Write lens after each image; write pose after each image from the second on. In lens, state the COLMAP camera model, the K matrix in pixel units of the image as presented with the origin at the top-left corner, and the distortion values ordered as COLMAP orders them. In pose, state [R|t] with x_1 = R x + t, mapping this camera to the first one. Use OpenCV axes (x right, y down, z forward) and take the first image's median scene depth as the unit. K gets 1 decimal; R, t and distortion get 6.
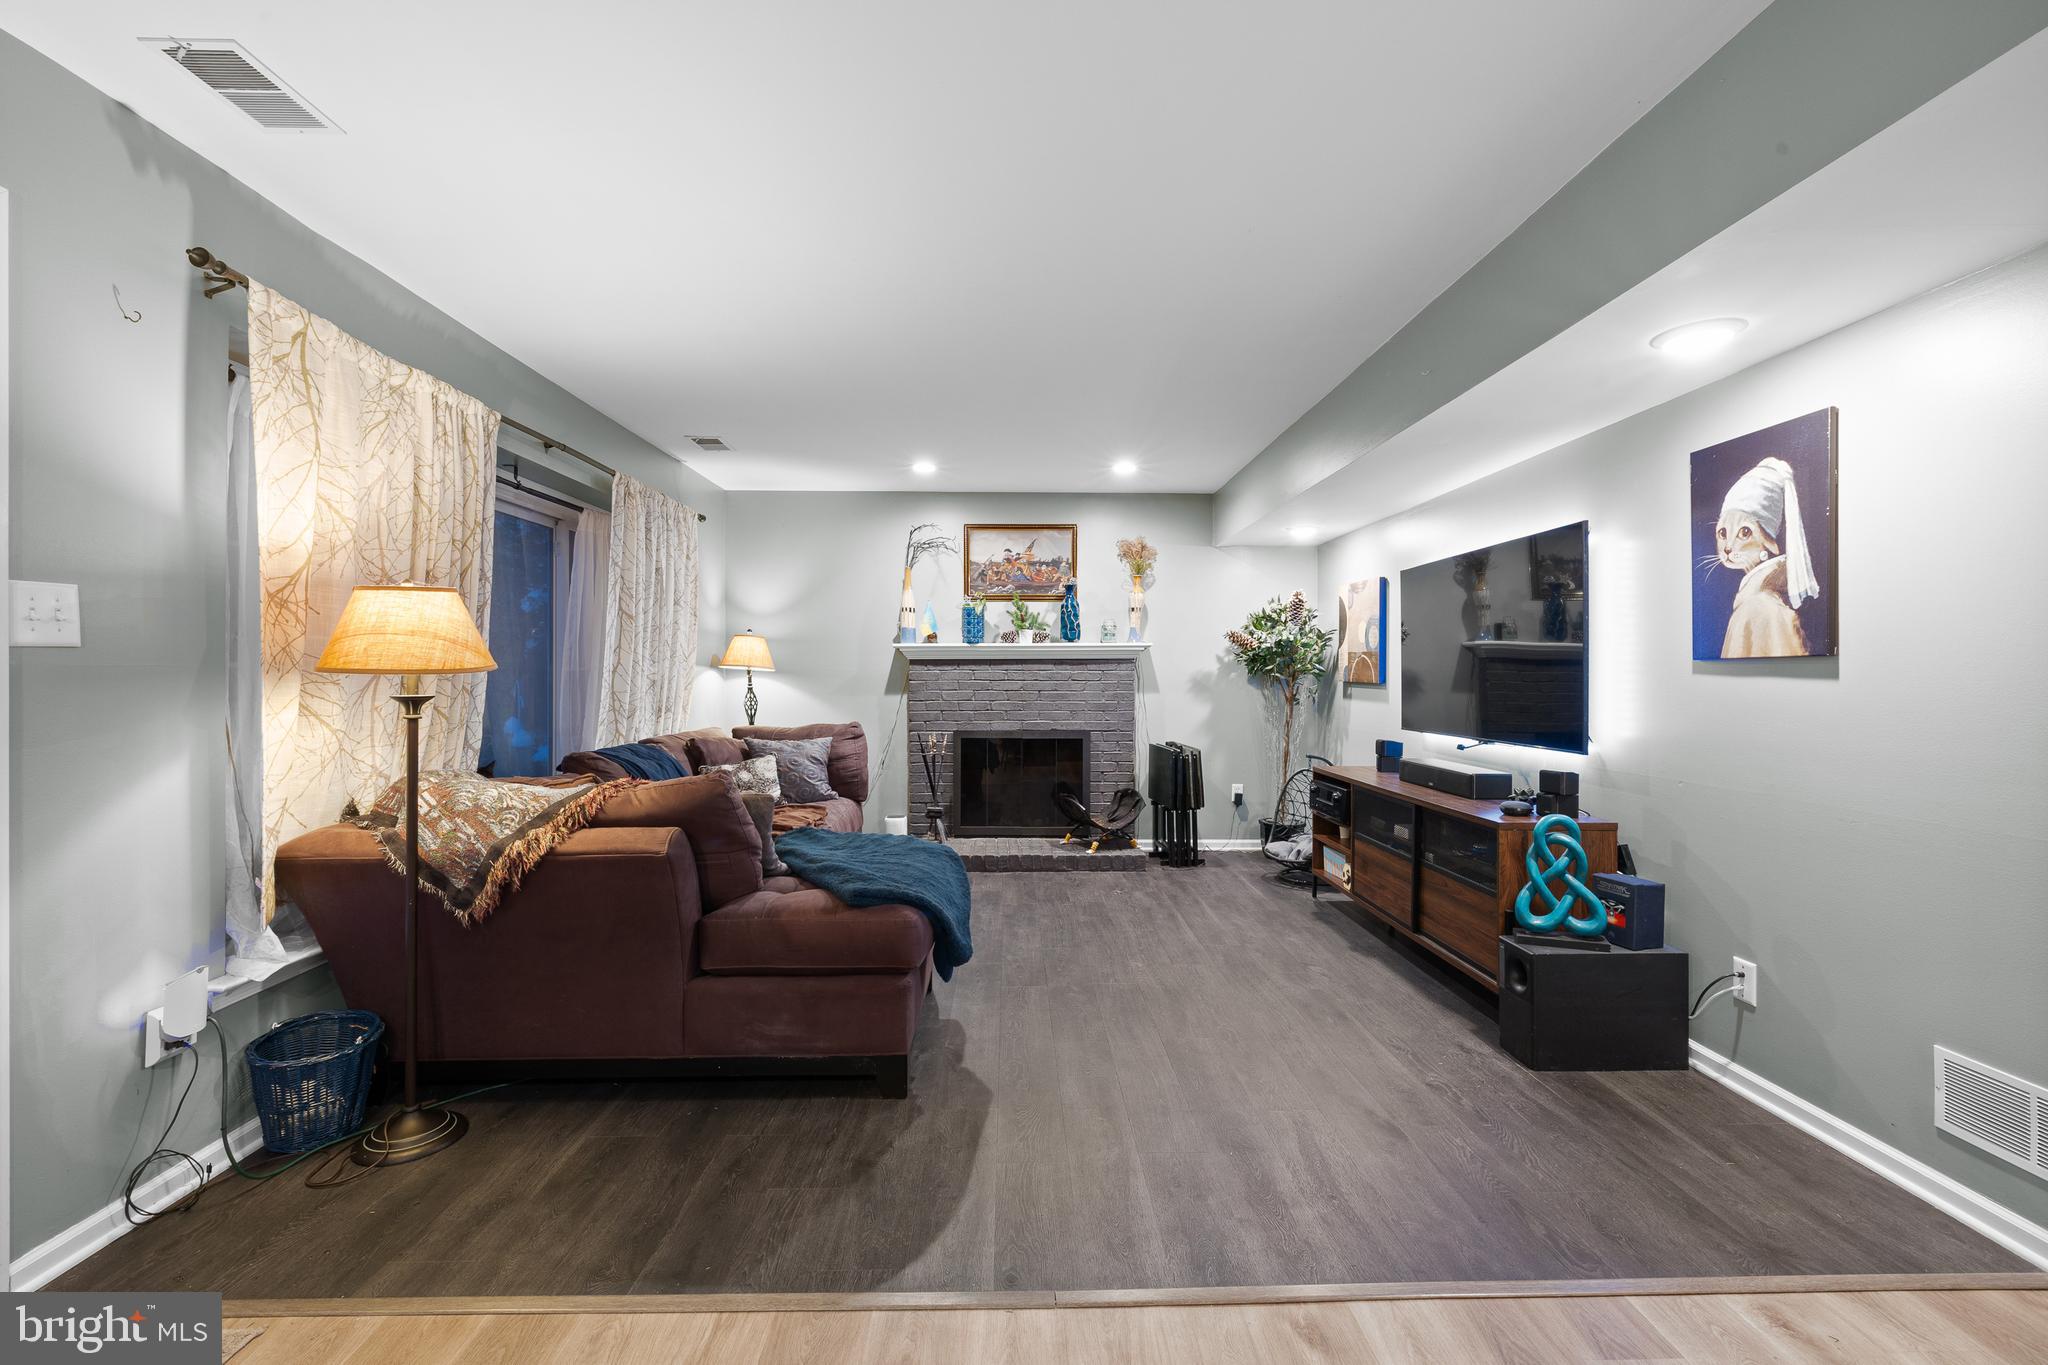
lens RADIAL K [[875.8, 0, 1027.0], [0, 875.8, 674.7], [0, 0, 1]] dist [0.000490, 0.000538]
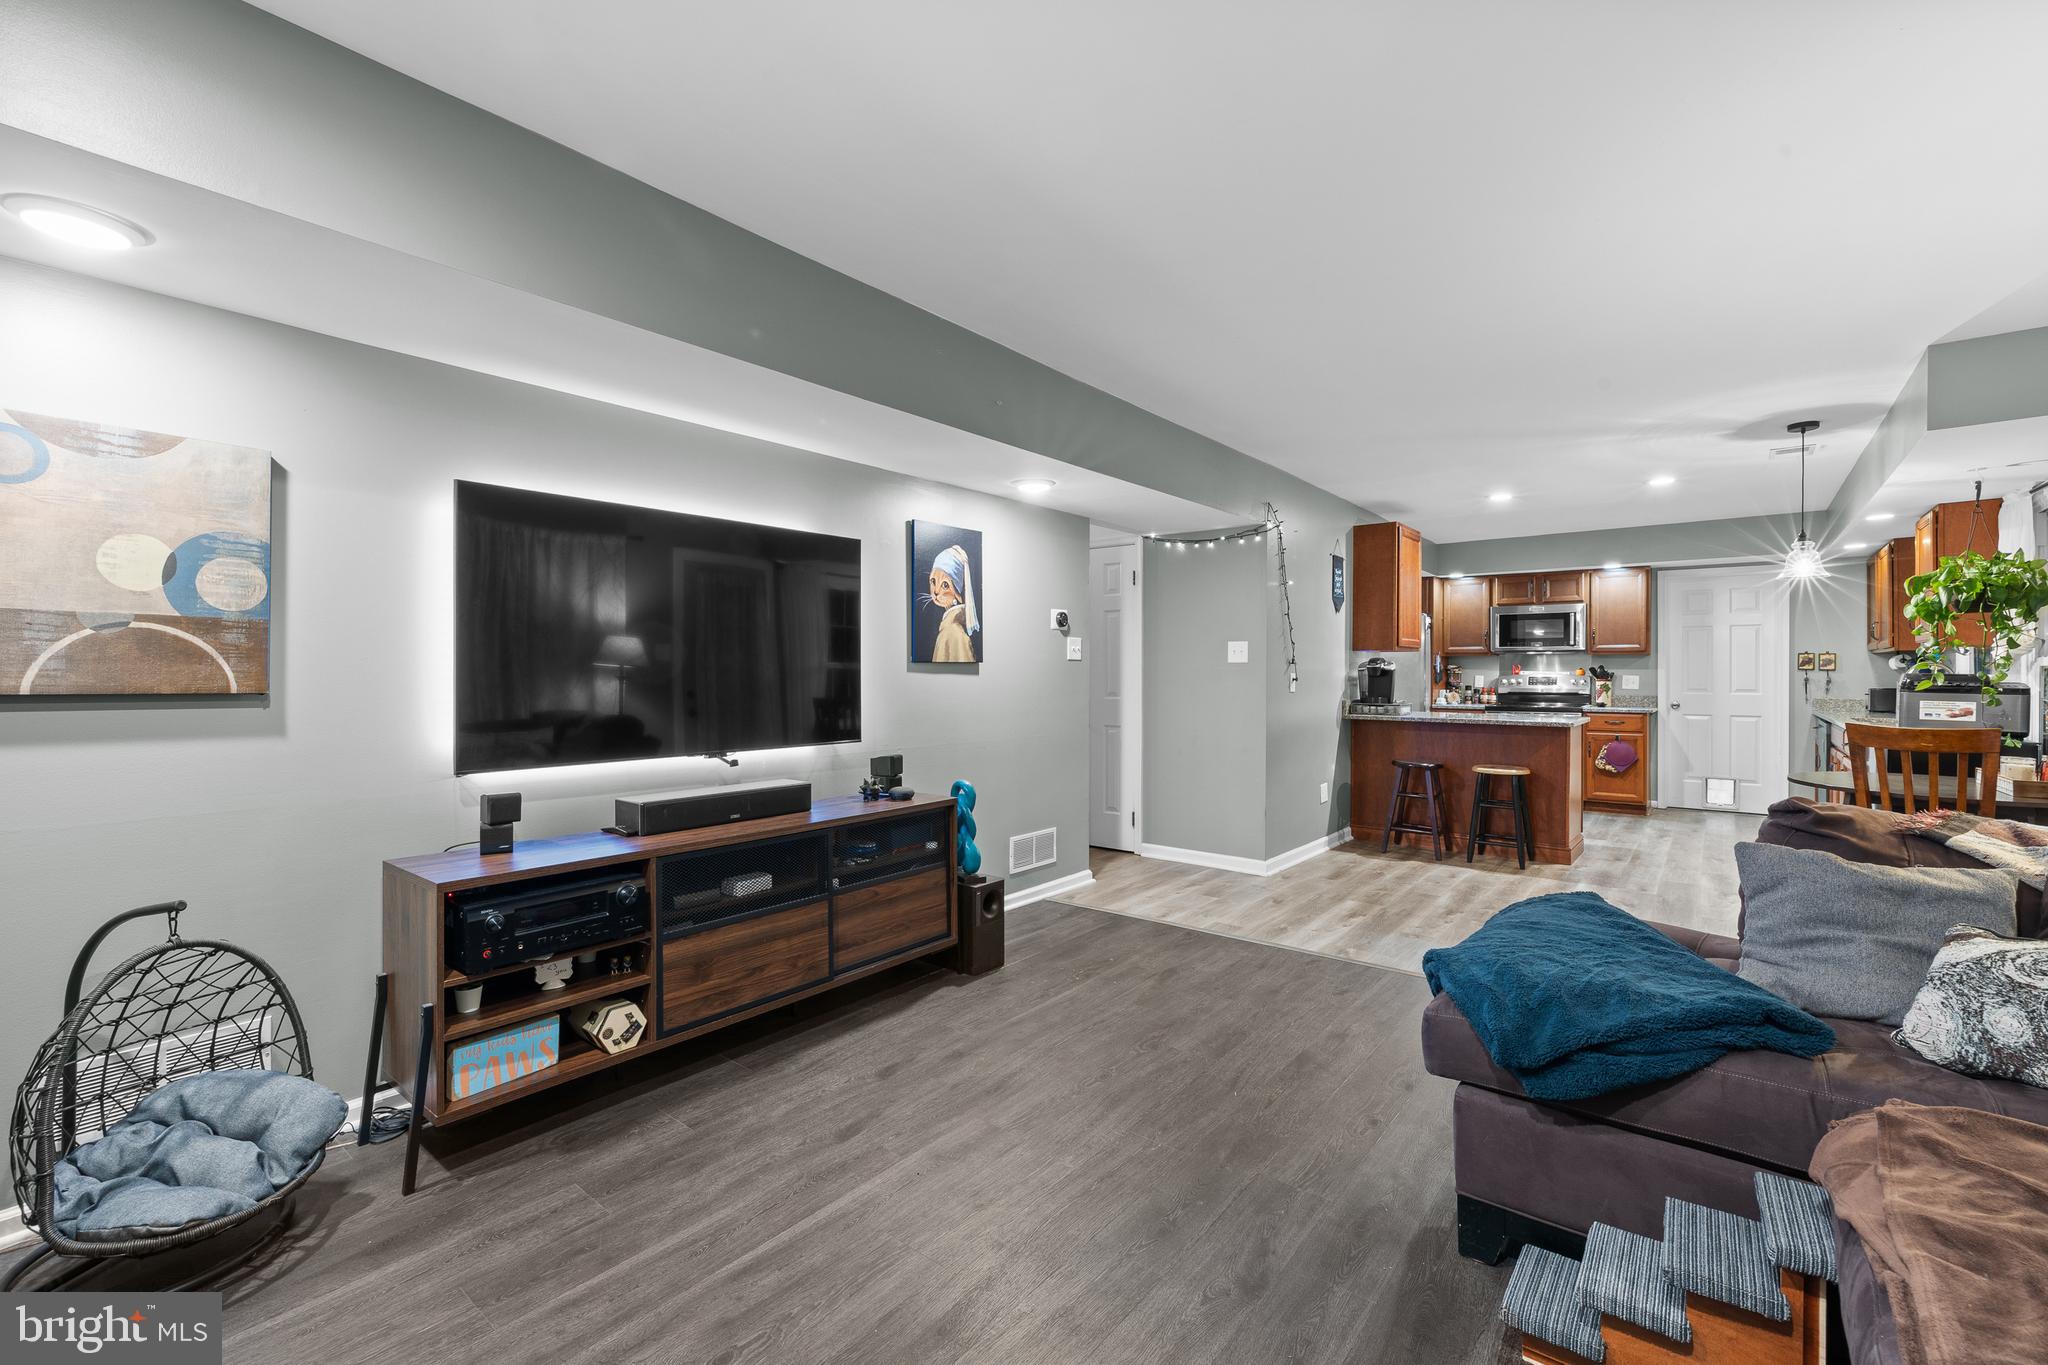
lens RADIAL K [[875.8, 0, 1020.2], [0, 875.8, 670.8], [0, 0, 1]] dist [0.000490, 0.000538]
pose [[-0.766795, -0.006706, 0.641857, -0.332537], [-0.006488, 0.999975, 0.002697, -0.008225], [-0.641859, -0.002096, -0.766820, 2.154694]]
